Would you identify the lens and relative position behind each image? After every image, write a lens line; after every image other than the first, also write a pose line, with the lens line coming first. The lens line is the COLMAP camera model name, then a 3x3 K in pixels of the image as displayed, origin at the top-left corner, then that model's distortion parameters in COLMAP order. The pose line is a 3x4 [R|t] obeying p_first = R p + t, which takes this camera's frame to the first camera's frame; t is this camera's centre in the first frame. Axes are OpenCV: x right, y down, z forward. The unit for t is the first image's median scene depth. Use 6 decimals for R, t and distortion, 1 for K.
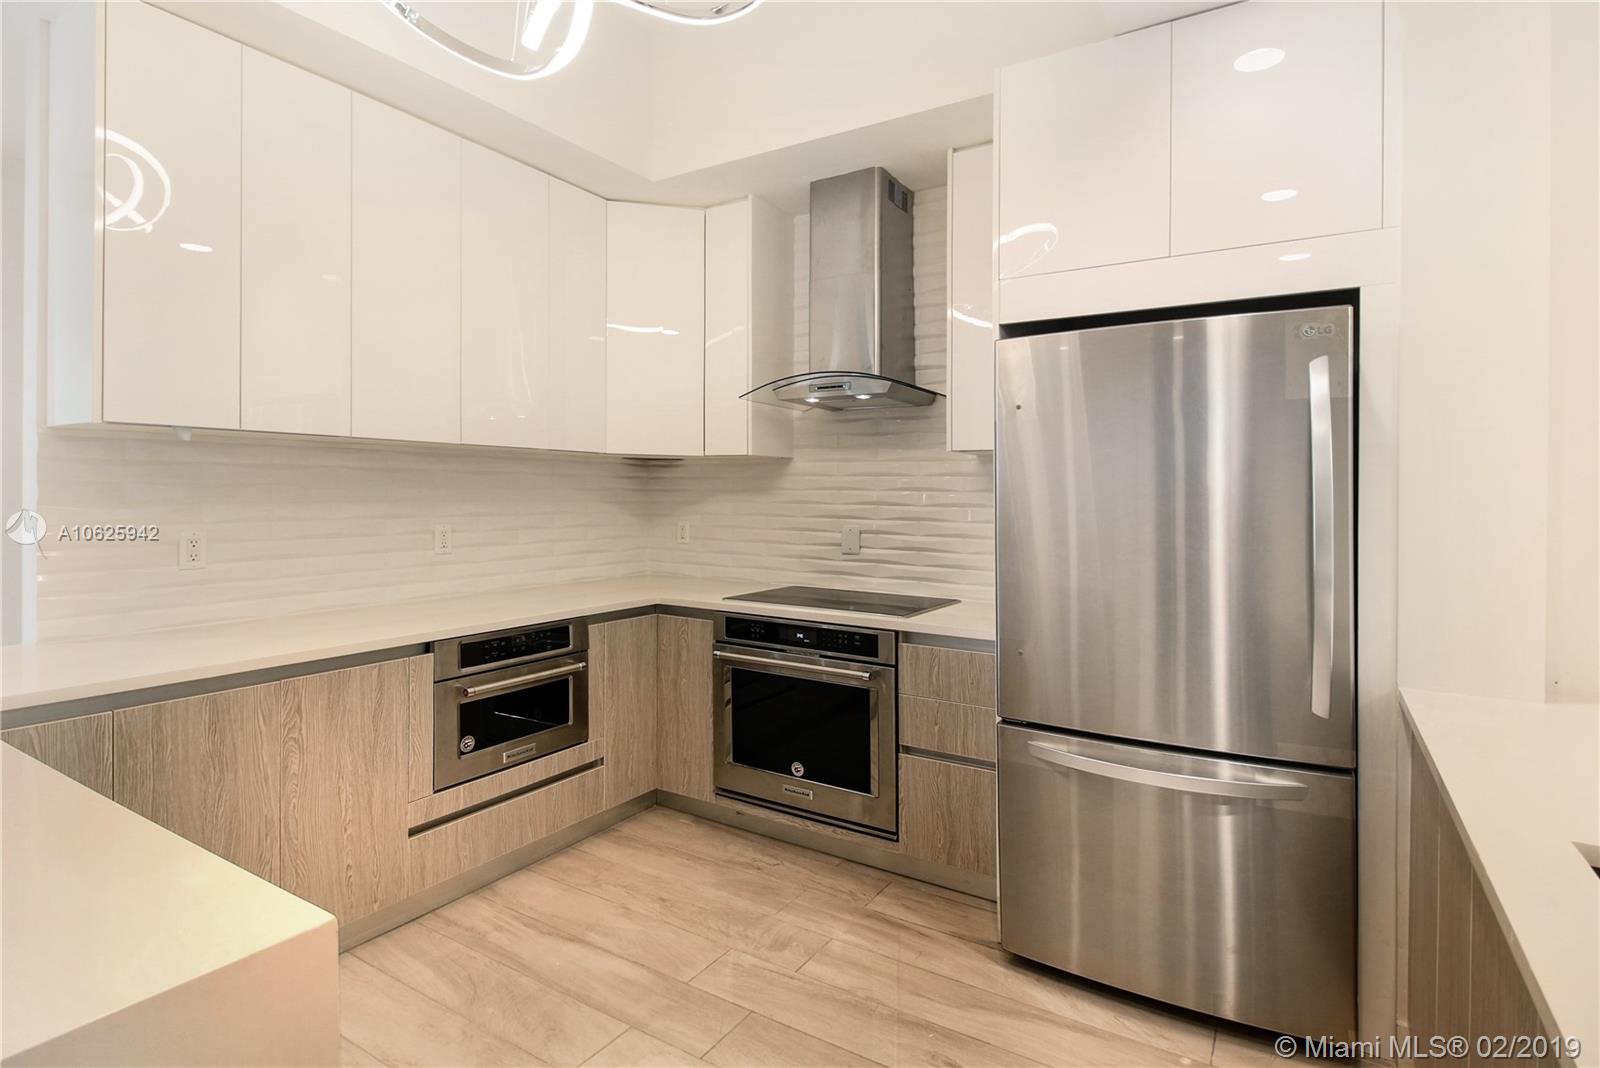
lens RADIAL K [[788.1, 0, 835.5], [0, 788.1, 505.2], [0, 0, 1]] dist [0.007743, -0.011464]
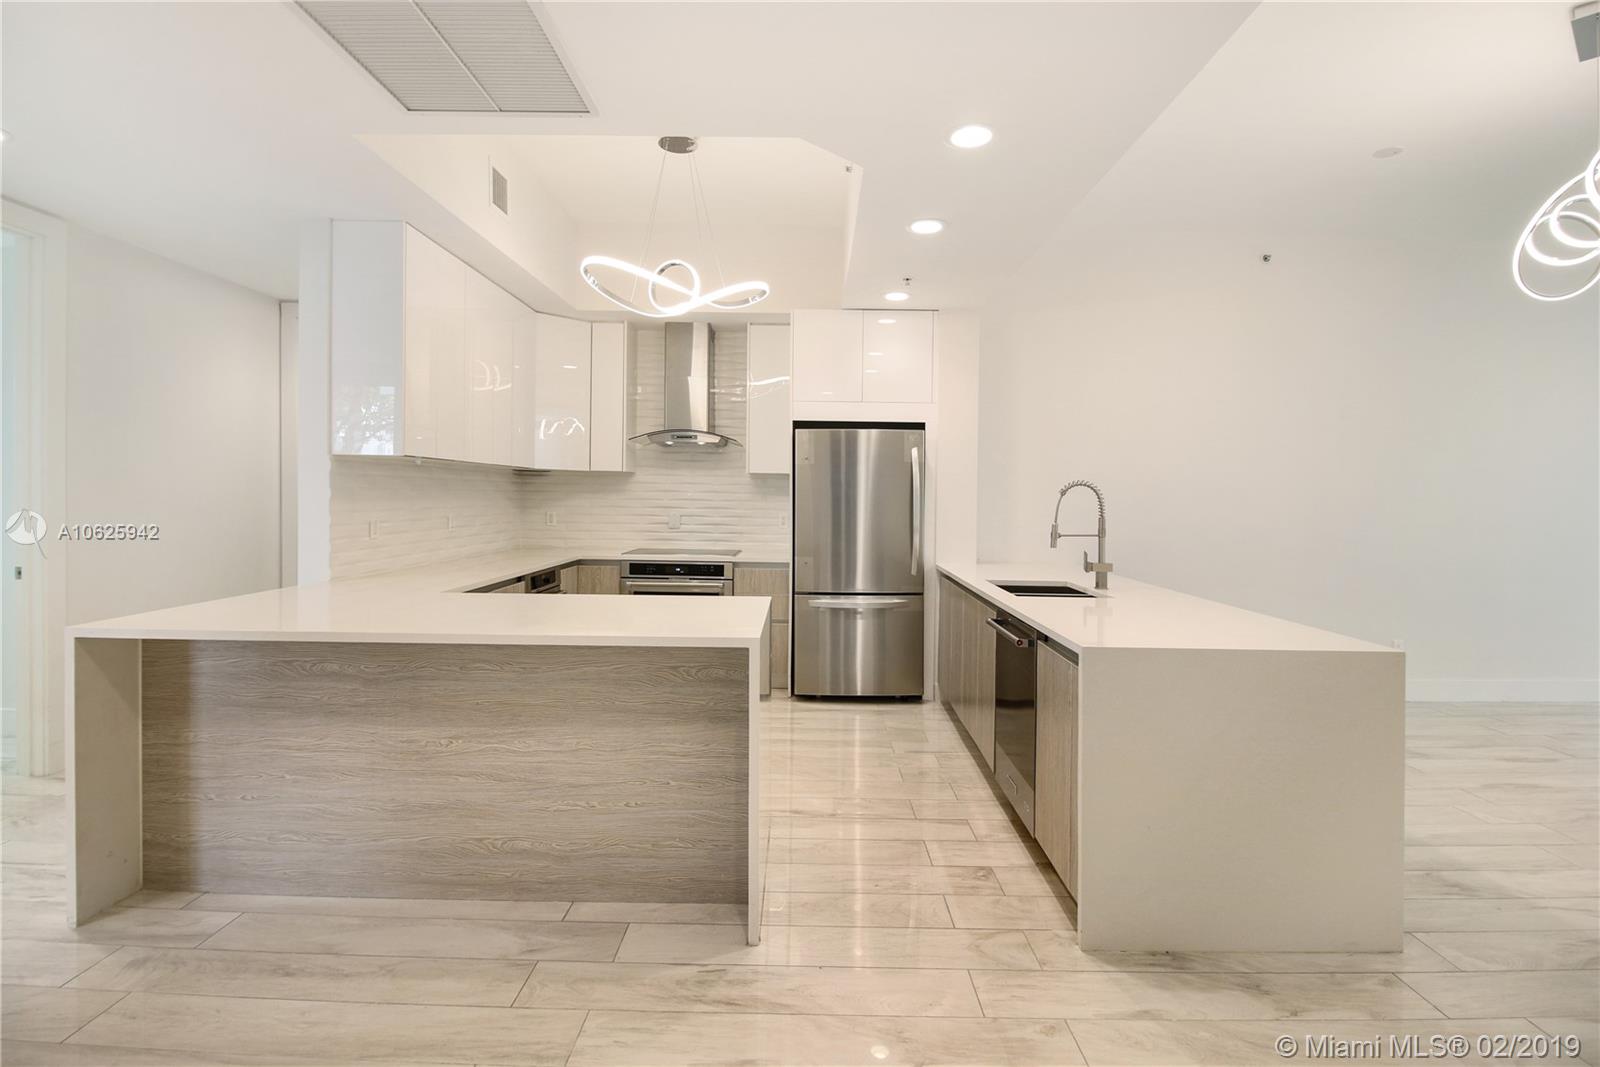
lens RADIAL K [[788.1, 0, 793.7], [0, 788.1, 475.2], [0, 0, 1]] dist [0.007743, -0.011464]
pose [[0.875389, 0.017064, 0.483119, -0.657099], [-0.002611, 0.999529, -0.030573, -0.003929], [-0.483413, 0.025502, 0.875021, -0.731083]]
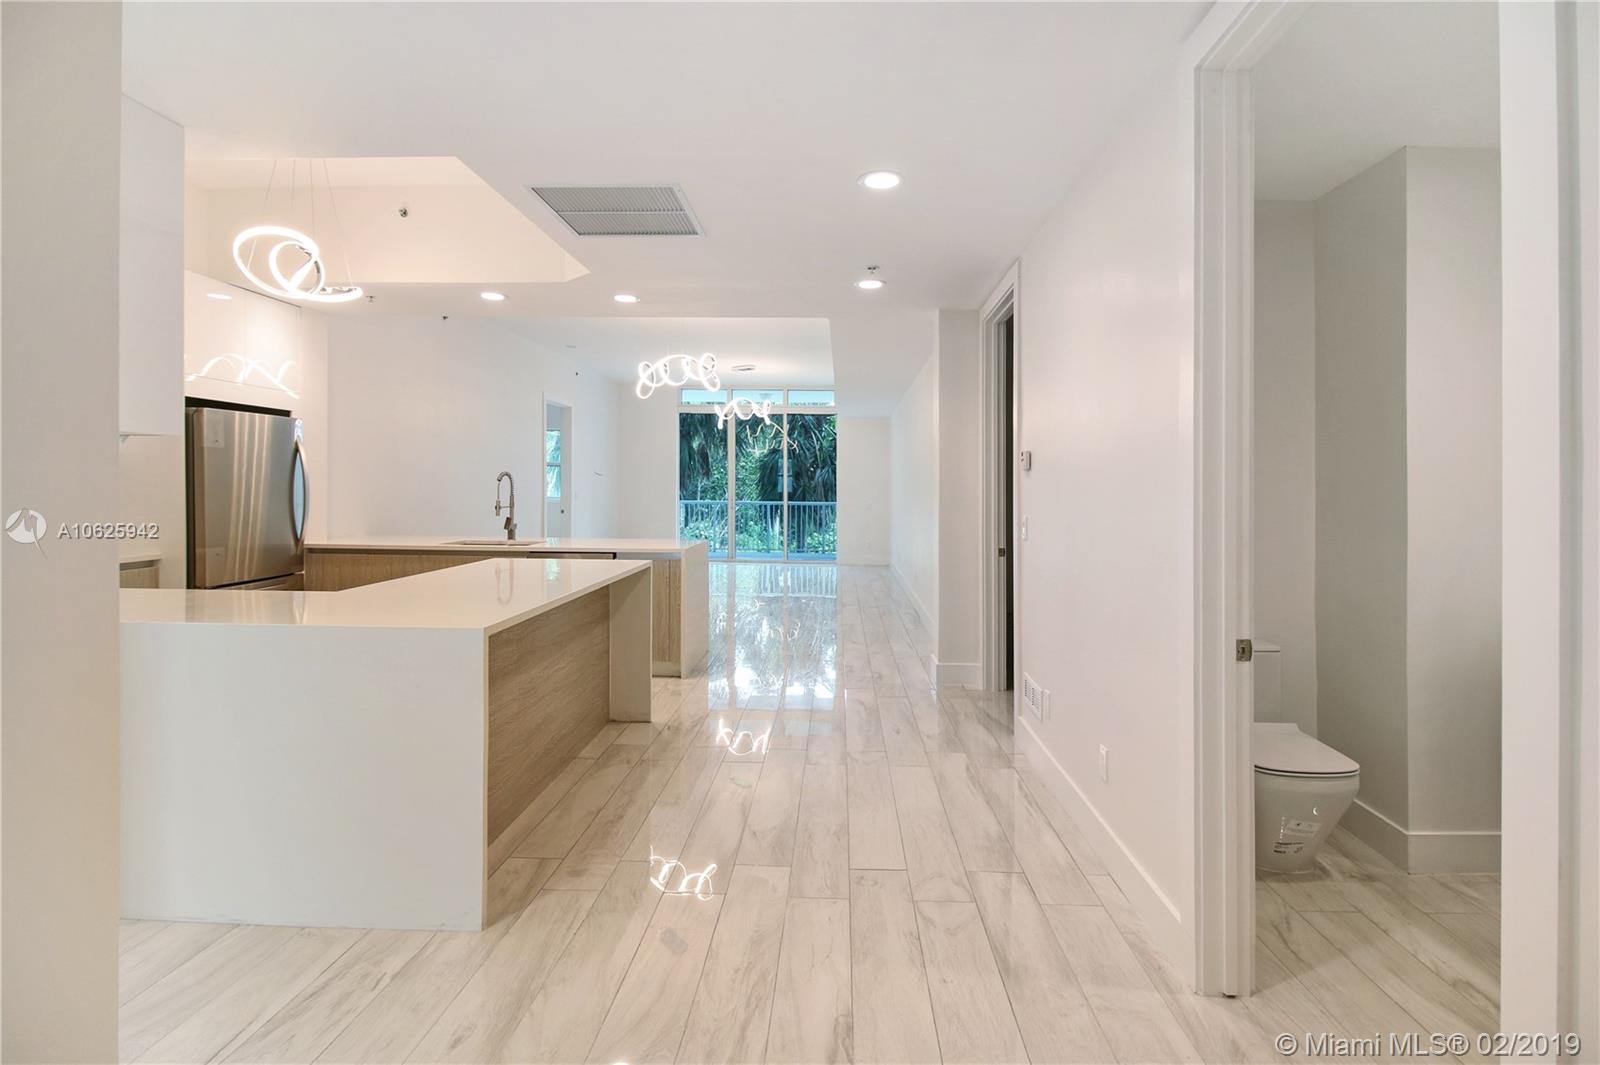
lens RADIAL K [[788.1, 0, 817.5], [0, 788.1, 472.6], [0, 0, 1]] dist [0.007743, -0.011464]
pose [[-0.475329, 0.007252, 0.879778, -1.760382], [-0.003148, 0.999946, -0.009943, -0.016440], [-0.879802, -0.007496, -0.475280, 0.412774]]
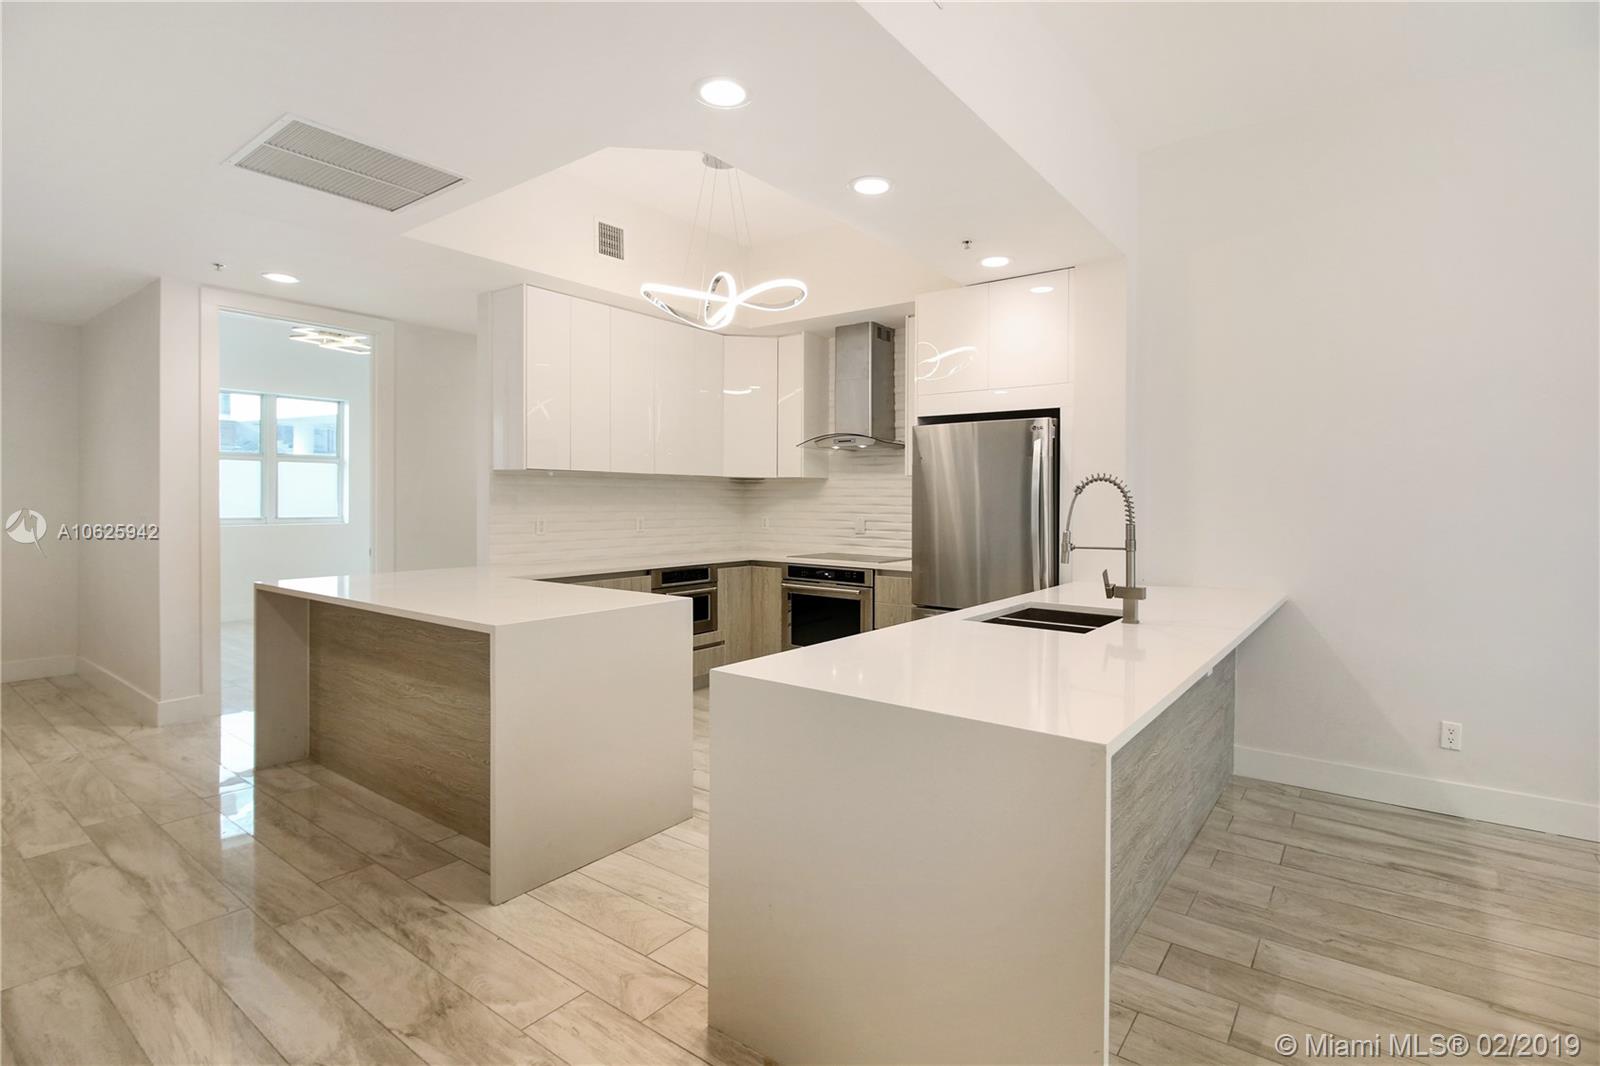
lens RADIAL K [[788.1, 0, 804.0], [0, 788.1, 508.3], [0, 0, 1]] dist [0.007743, -0.011464]
pose [[0.990871, 0.000753, -0.134813, 0.144654], [-0.000798, 1.000000, -0.000279, 0.006672], [0.134812, 0.000384, 0.990871, -0.821422]]
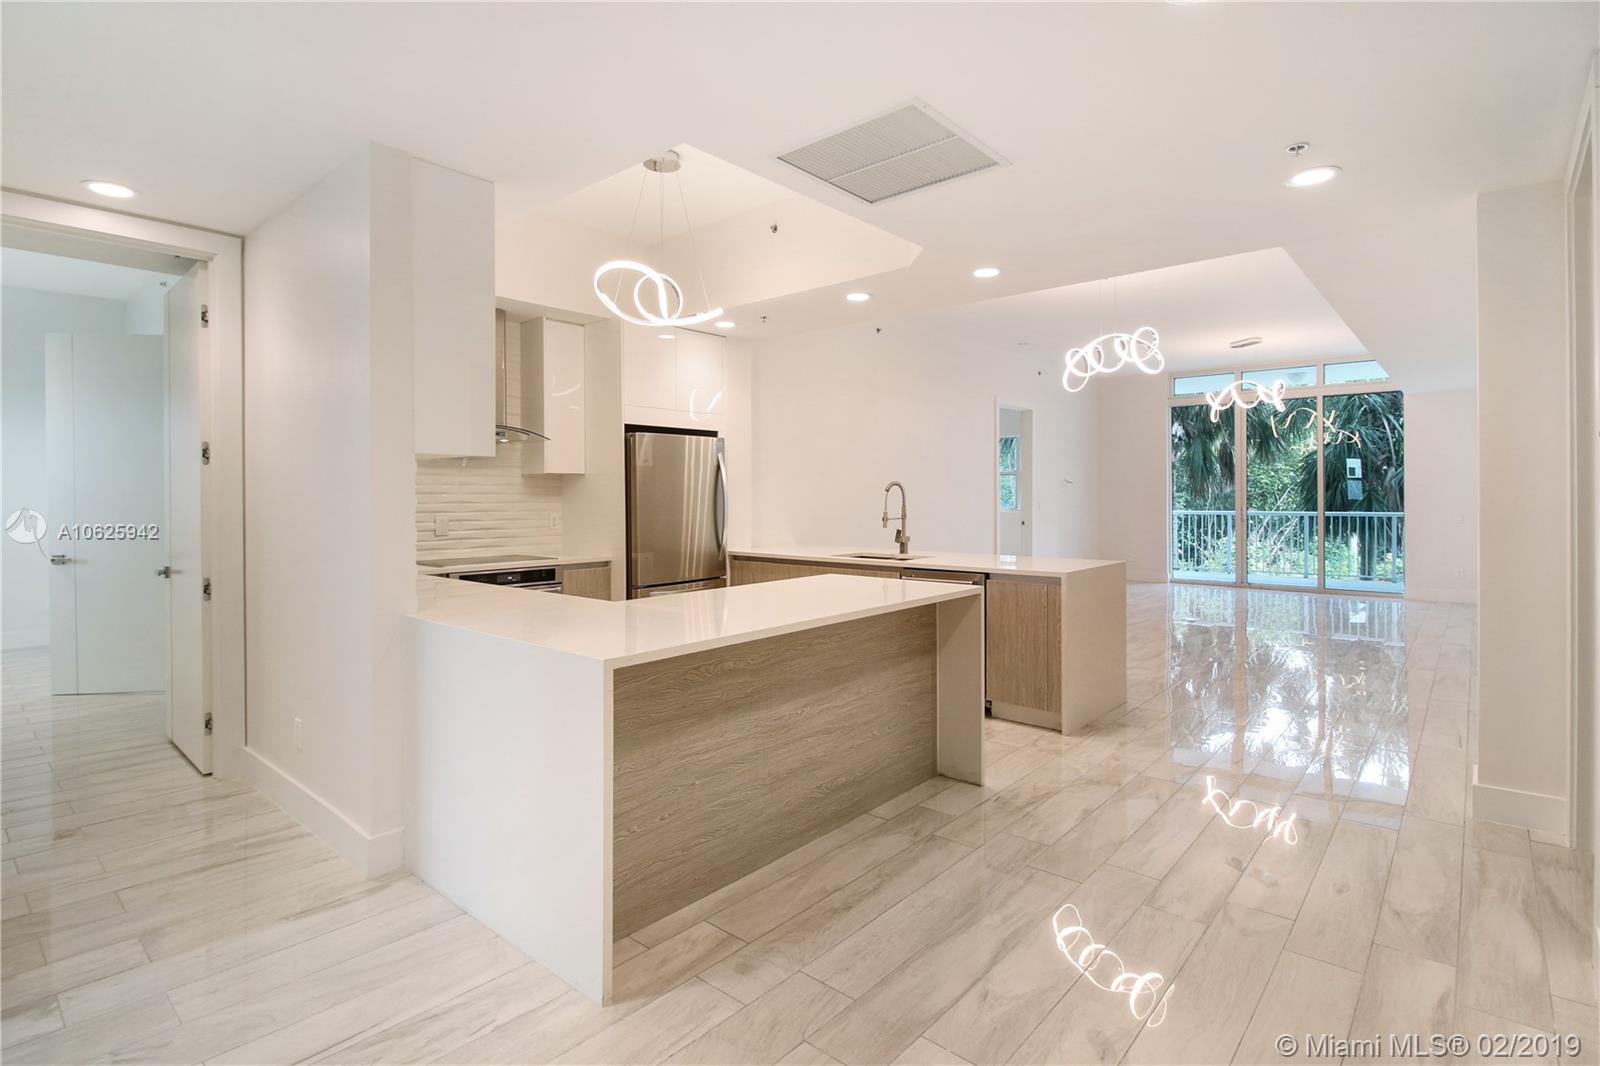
lens RADIAL K [[788.1, 0, 803.1], [0, 788.1, 502.0], [0, 0, 1]] dist [0.007743, -0.011464]
pose [[0.192016, -0.015889, 0.981263, -1.542996], [0.013880, 0.999813, 0.013473, -0.016001], [-0.981294, 0.011032, 0.192201, 0.018786]]
